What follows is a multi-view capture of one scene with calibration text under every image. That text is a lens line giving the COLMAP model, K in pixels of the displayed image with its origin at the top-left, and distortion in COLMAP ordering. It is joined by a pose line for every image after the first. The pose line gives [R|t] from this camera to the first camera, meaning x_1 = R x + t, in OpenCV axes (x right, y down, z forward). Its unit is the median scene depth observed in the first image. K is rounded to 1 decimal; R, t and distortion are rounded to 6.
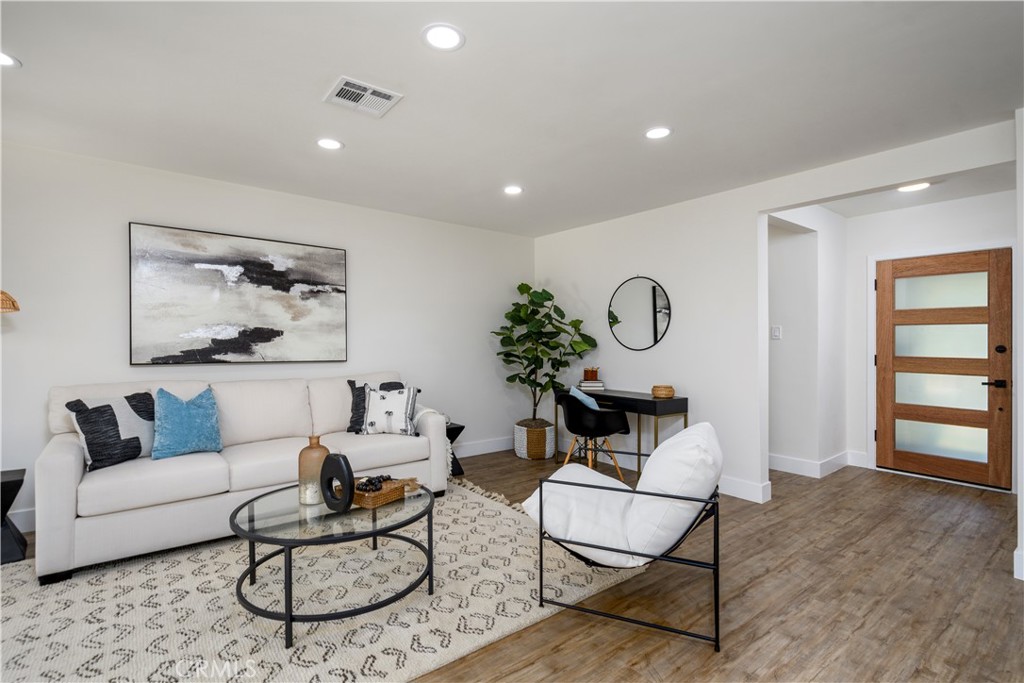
lens RADIAL K [[471.3, 0, 511.2], [0, 471.3, 345.5], [0, 0, 1]] dist [-0.003115, 0.000057]
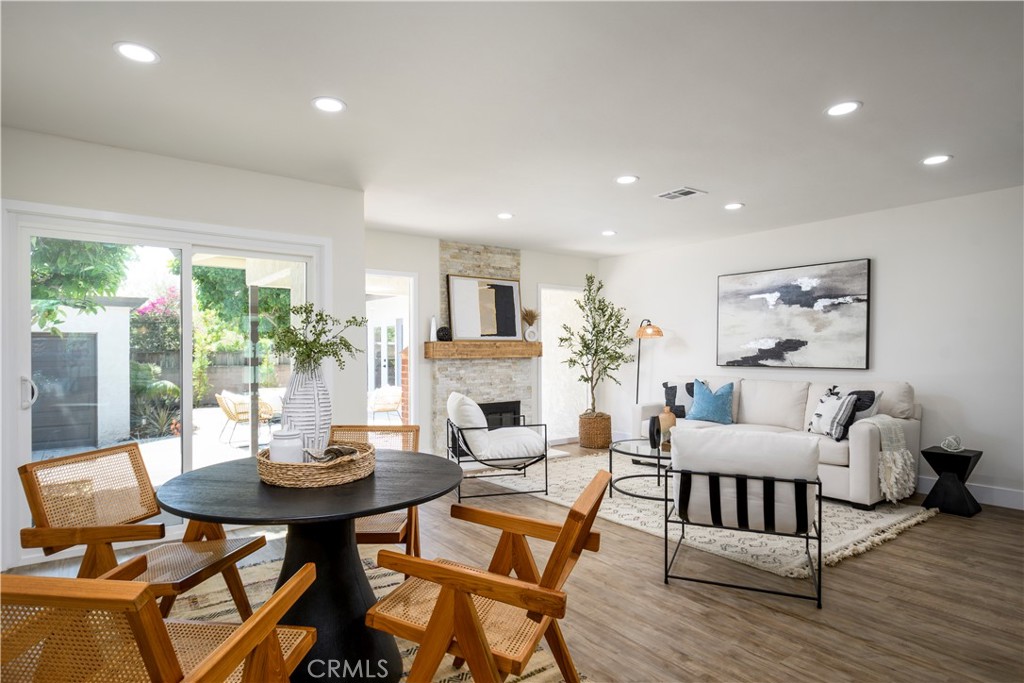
lens RADIAL K [[558.5, 0, 510.2], [0, 558.5, 350.2], [0, 0, 1]] dist [-0.001037, 0.000183]
pose [[-0.005466, -0.011396, -0.999920, 0.936633], [-0.005193, 0.999922, -0.011368, 0.011225], [0.999972, 0.005131, -0.005525, 0.269574]]
